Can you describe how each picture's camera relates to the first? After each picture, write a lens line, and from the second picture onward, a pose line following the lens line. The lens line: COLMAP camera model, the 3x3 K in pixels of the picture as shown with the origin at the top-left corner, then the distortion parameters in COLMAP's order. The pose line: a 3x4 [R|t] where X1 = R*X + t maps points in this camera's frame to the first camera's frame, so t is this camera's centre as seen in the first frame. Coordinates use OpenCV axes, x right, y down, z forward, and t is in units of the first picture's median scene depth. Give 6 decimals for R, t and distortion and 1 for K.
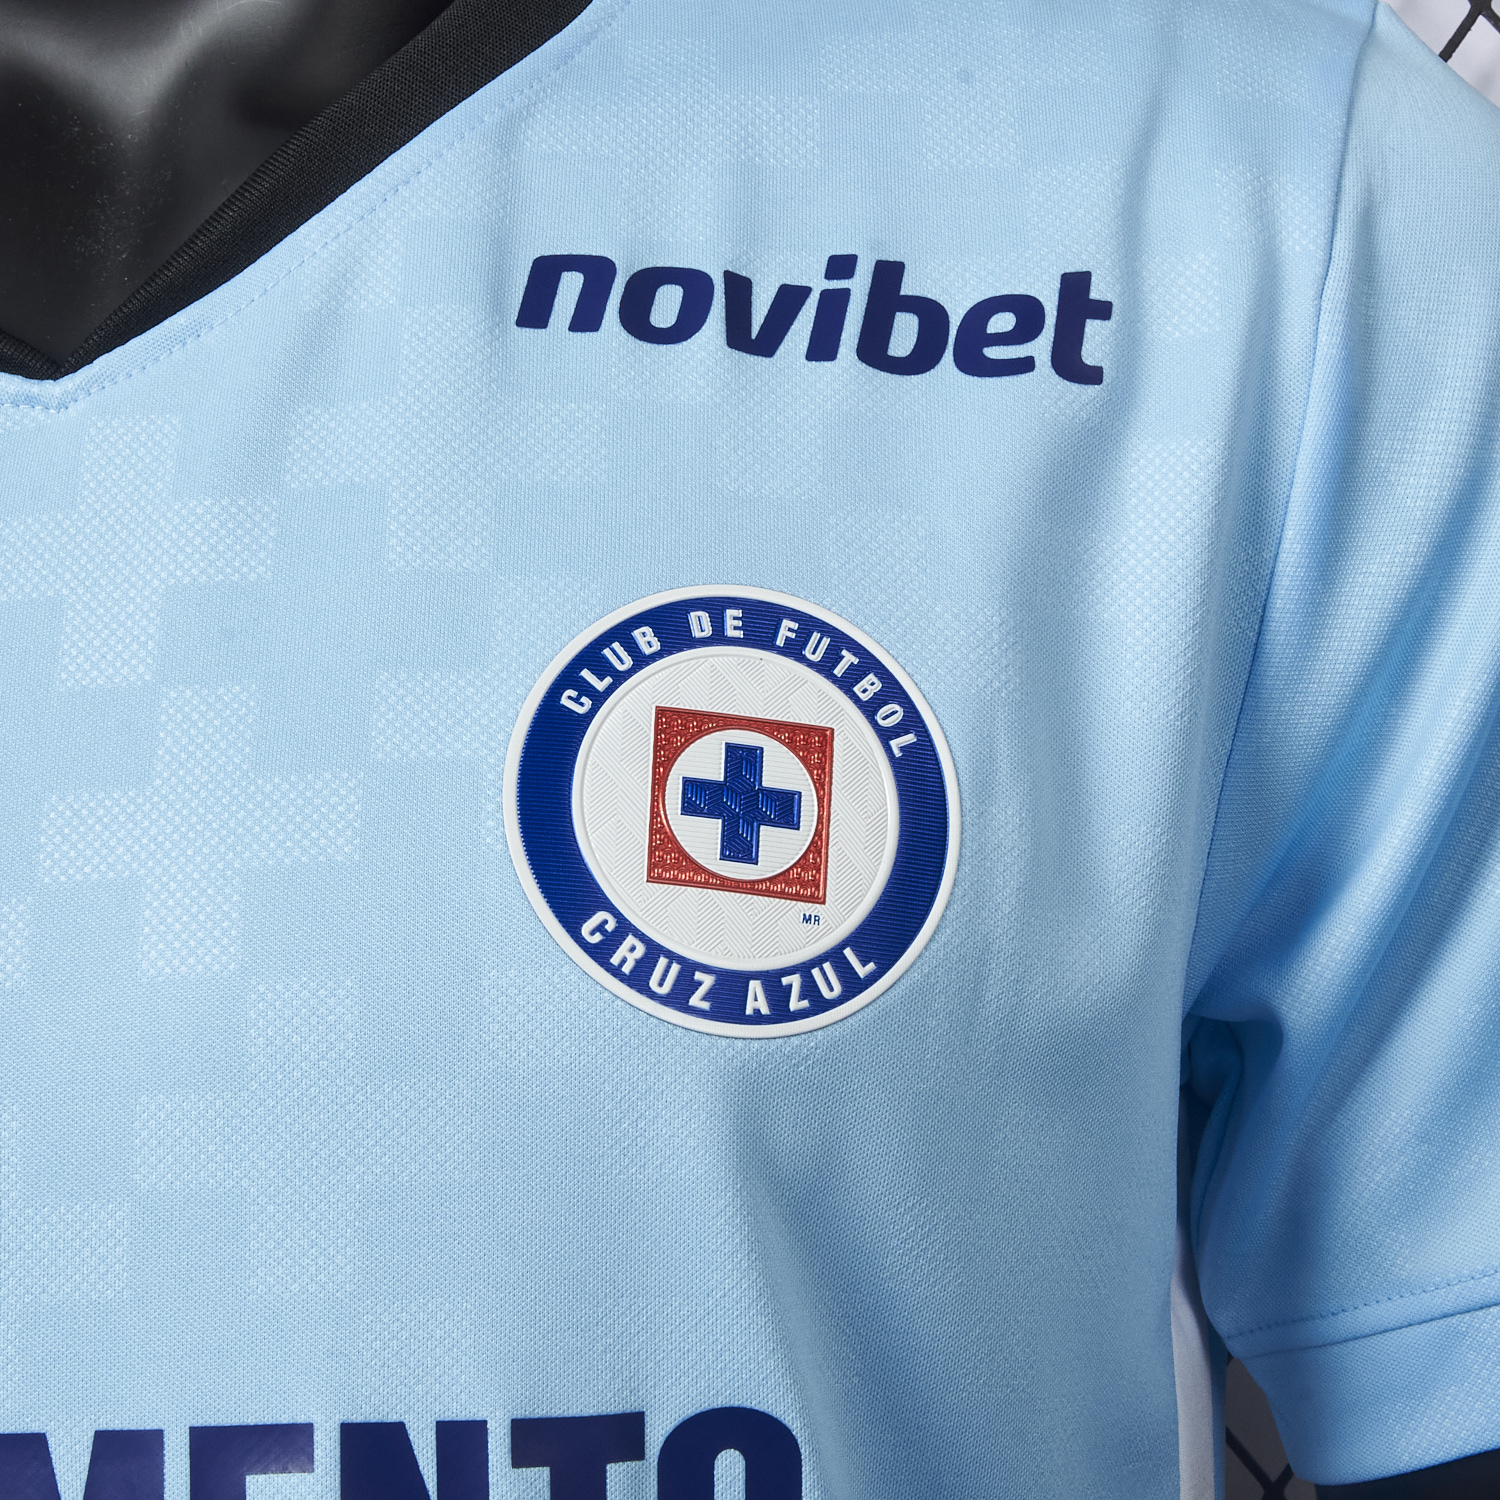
lens RADIAL K [[2913.6, 0, 750.0], [0, 2913.6, 750.0], [0, 0, 1]] dist [-0.019378, 0.084928]
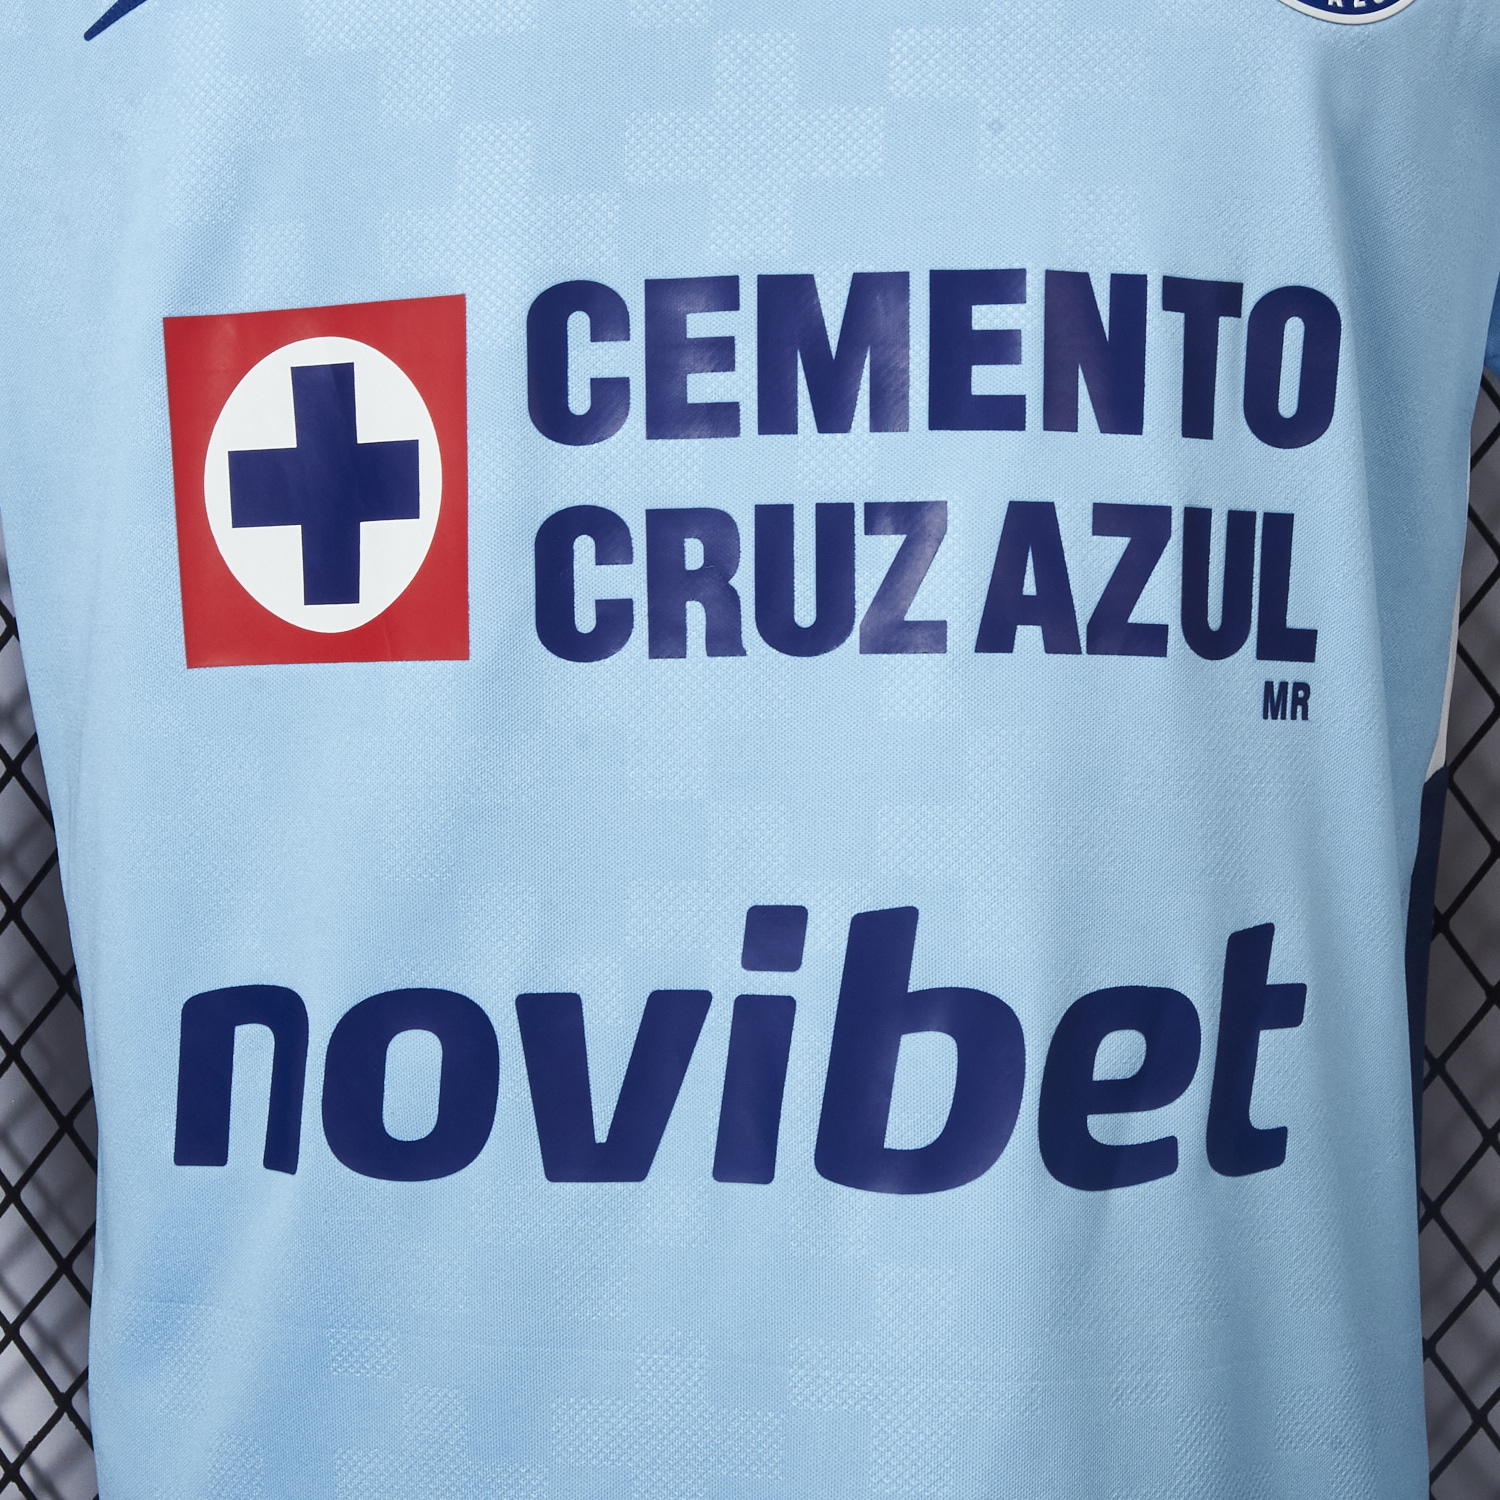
lens RADIAL K [[3045.7, 0, 814.4], [0, 3045.7, 753.4], [0, 0, 1]] dist [-0.069587, -0.030781]
pose [[0.984585, 0.036890, 0.170971, -0.460355], [-0.064743, 0.984940, 0.160319, 0.220026], [-0.162482, -0.168917, 0.972145, -0.403285]]
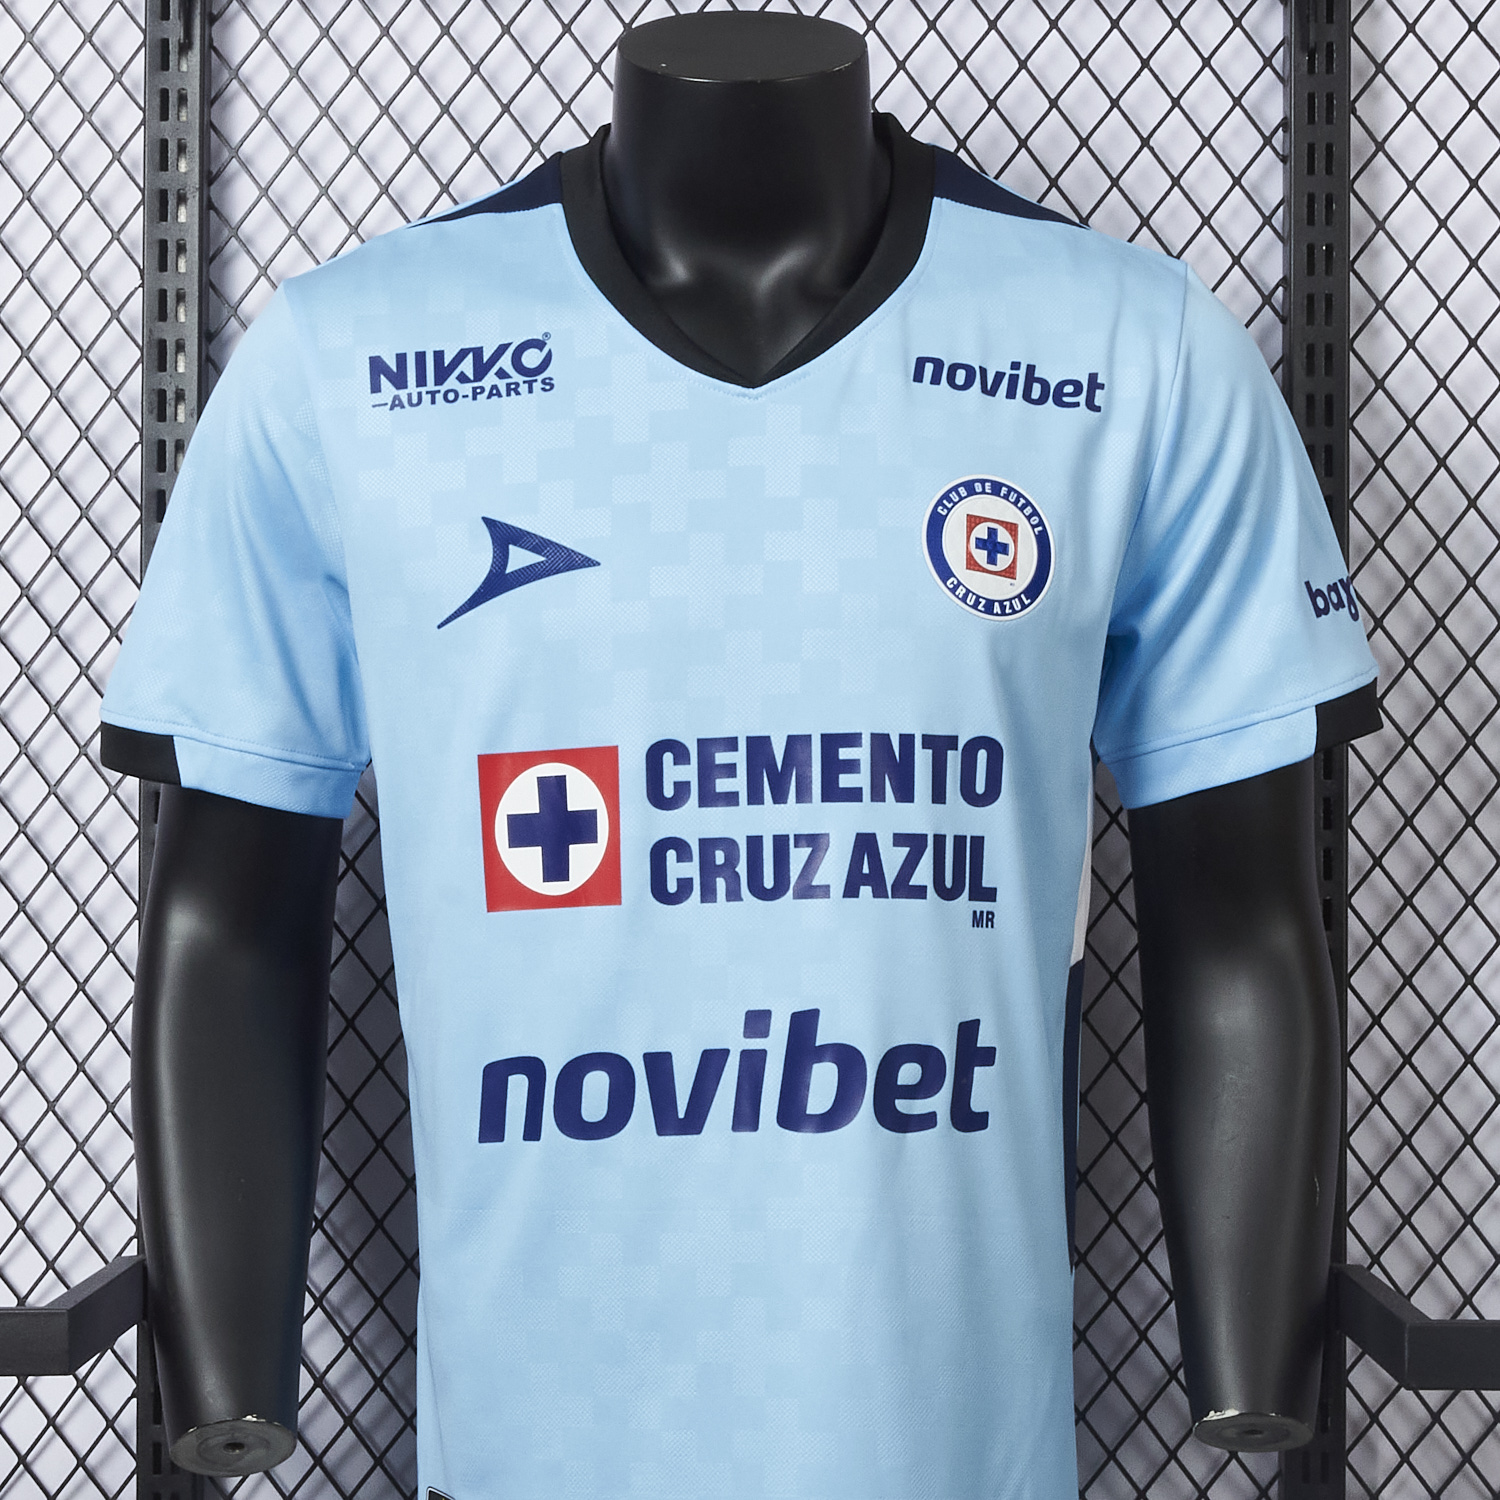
lens RADIAL K [[3241.8, 0, 750.0], [0, 3241.8, 750.0], [0, 0, 1]] dist [-0.020075, 0.305793]
pose [[0.984195, 0.041697, 0.172111, -0.834726], [-0.051996, 0.997089, 0.055772, 0.055100], [-0.169284, -0.063839, 0.983498, -2.347905]]
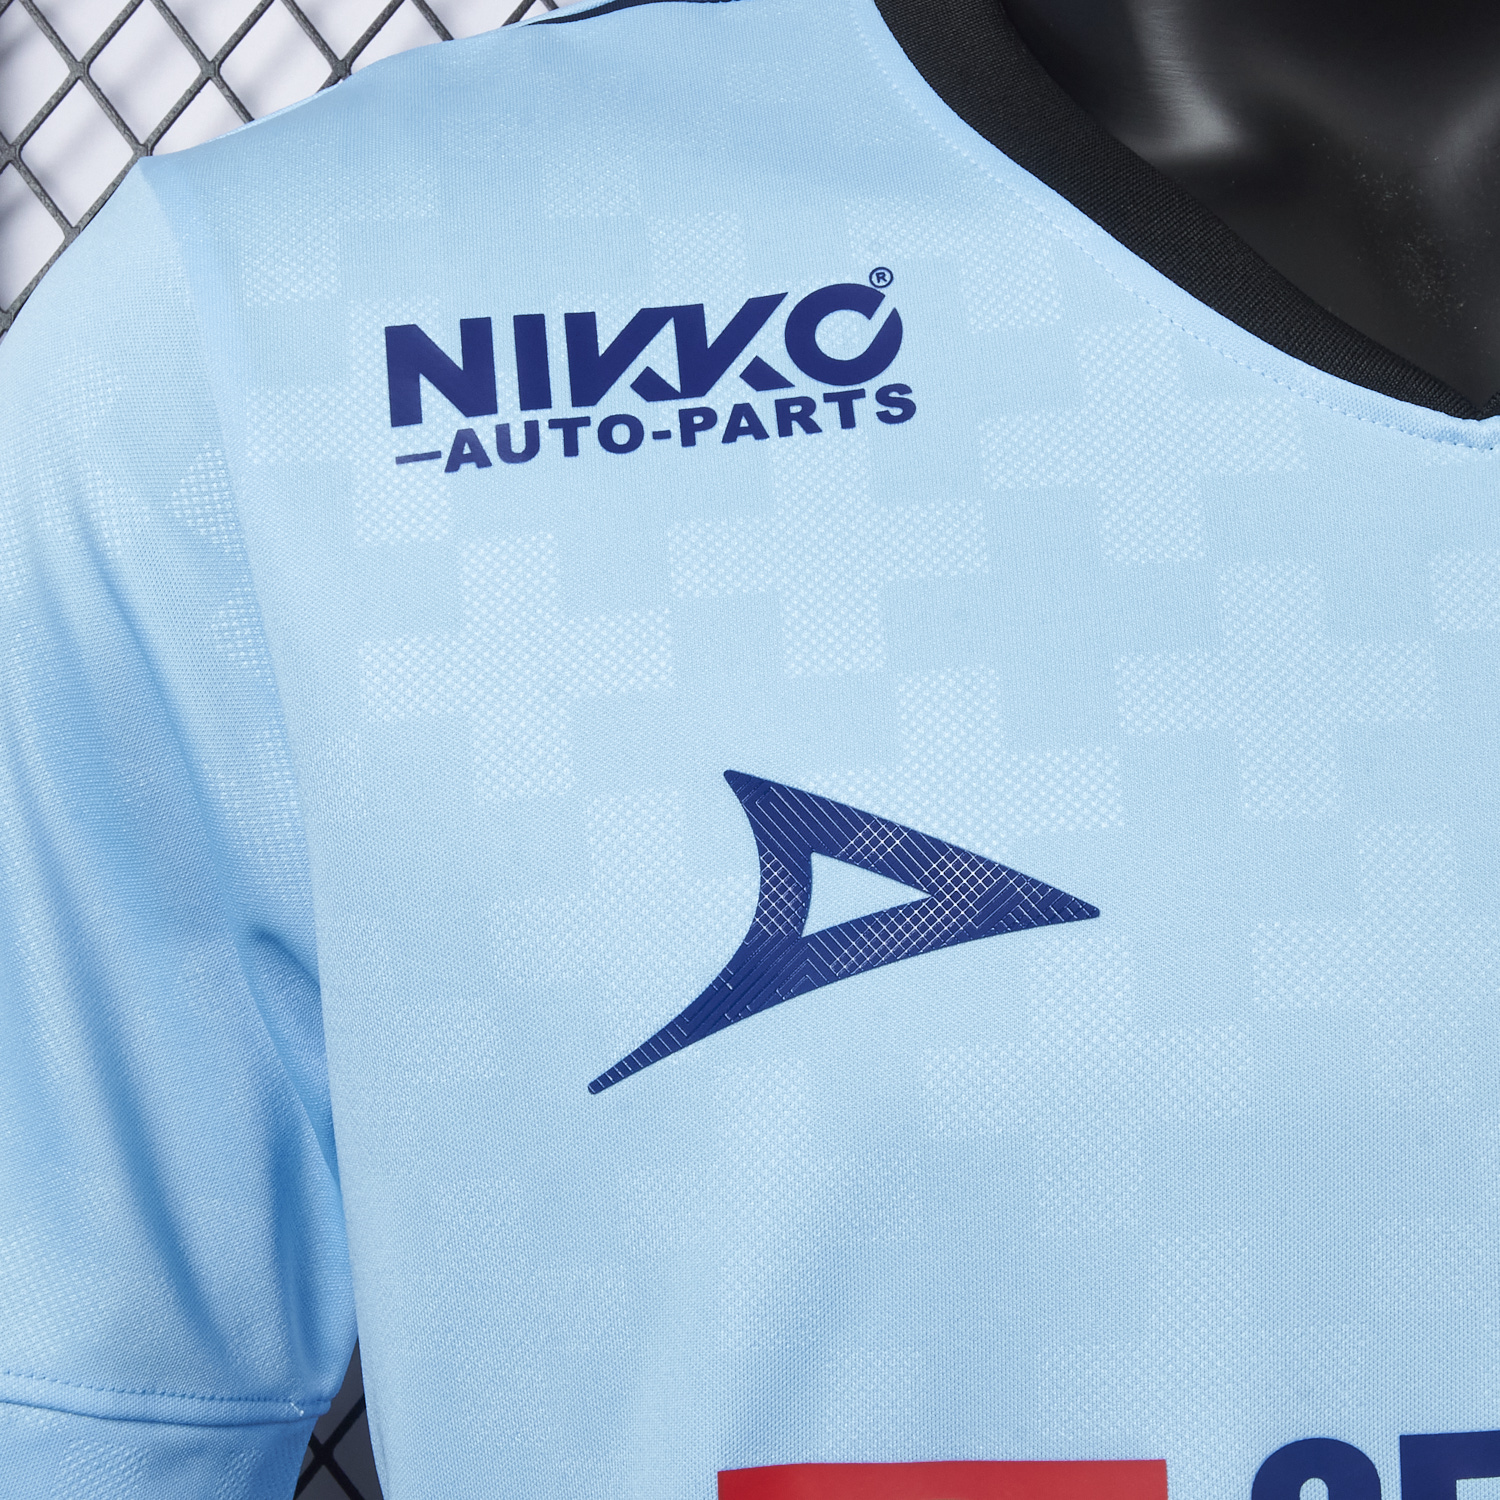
lens RADIAL K [[3045.7, 0, 814.4], [0, 3045.7, 753.4], [0, 0, 1]] dist [-0.069587, -0.030781]
pose [[0.960894, 0.061076, 0.270096, -0.804094], [-0.055946, 0.998078, -0.026661, 0.036278], [-0.271205, 0.010508, 0.962464, 0.024146]]
